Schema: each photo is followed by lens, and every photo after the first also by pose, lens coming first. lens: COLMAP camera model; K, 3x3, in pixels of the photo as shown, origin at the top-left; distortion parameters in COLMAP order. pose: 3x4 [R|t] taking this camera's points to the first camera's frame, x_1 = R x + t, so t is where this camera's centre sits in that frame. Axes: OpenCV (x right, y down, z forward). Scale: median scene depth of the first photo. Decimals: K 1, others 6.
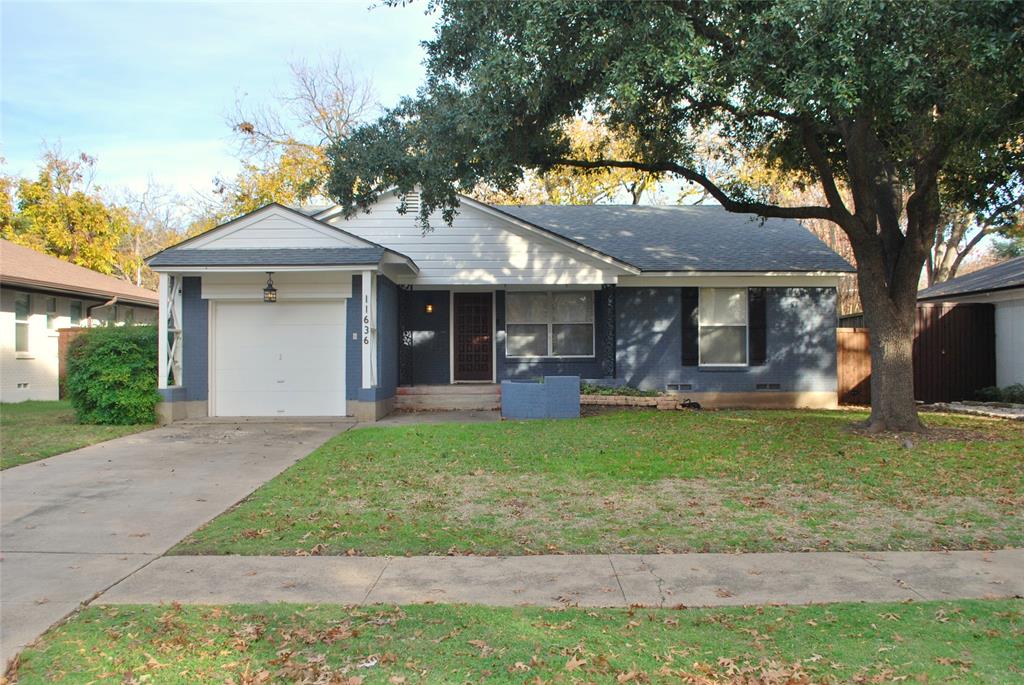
lens RADIAL K [[881.2, 0, 513.8], [0, 881.2, 341.3], [0, 0, 1]] dist [0.002071, 0.001295]
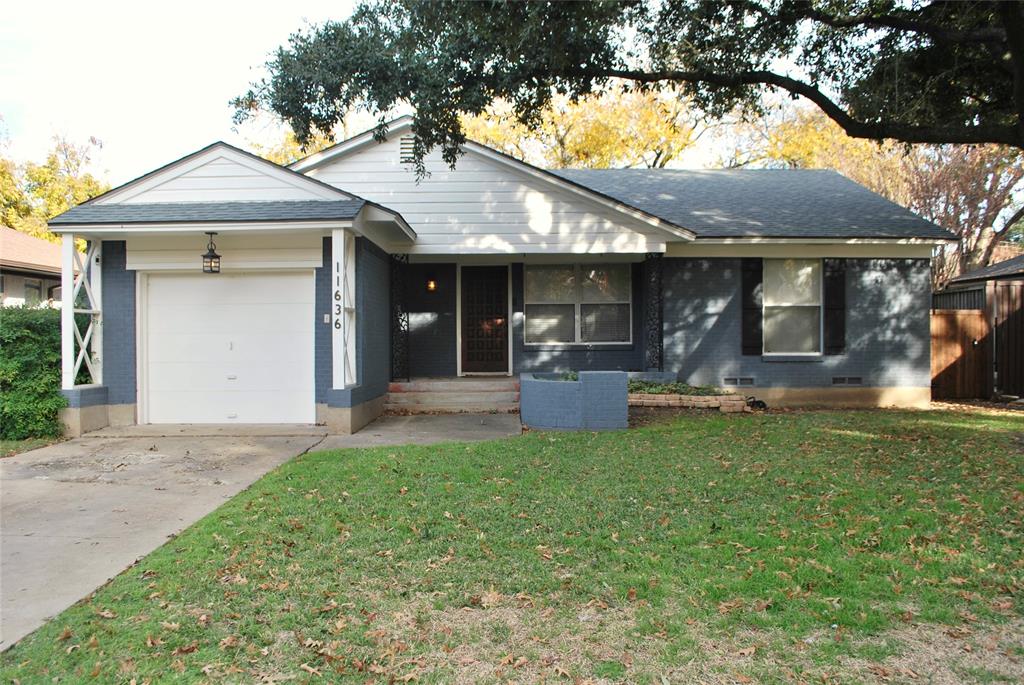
lens RADIAL K [[823.4, 0, 513.0], [0, 823.4, 361.0], [0, 0, 1]] dist [-0.058681, -0.000413]
pose [[0.999913, -0.000113, -0.013200, -0.009795], [0.000682, 0.999070, 0.043122, 0.000354], [0.013183, -0.043127, 0.998983, 0.245609]]
